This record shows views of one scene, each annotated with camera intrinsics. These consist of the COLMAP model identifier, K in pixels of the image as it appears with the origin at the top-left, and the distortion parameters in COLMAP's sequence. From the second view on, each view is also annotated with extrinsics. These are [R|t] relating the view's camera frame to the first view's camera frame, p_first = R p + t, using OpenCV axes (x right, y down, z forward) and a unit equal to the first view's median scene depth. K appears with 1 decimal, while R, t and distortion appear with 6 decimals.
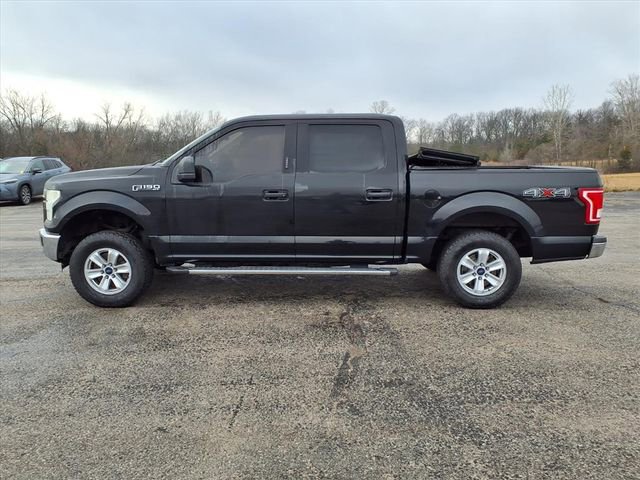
lens RADIAL K [[520.7, 0, 319.4], [0, 520.7, 239.2], [0, 0, 1]] dist [0.048270, -0.066486]
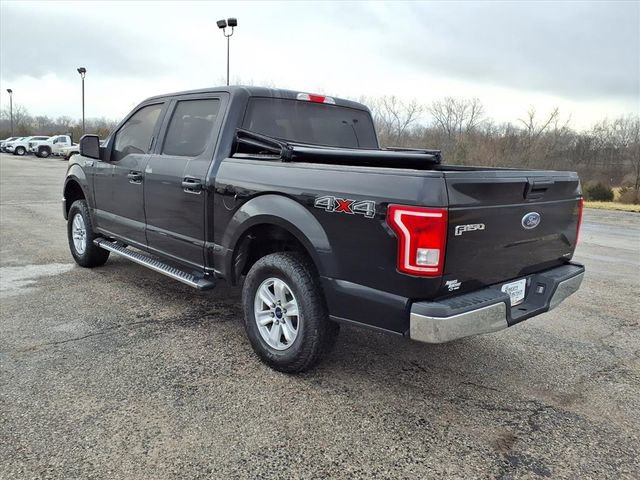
lens RADIAL K [[517.6, 0, 319.5], [0, 517.6, 238.6], [0, 0, 1]] dist [0.069988, -0.103629]
pose [[0.696968, 0.150215, -0.701193, 0.800522], [-0.158349, 0.985915, 0.053815, -0.076771], [0.699401, 0.073526, 0.710938, 0.560625]]
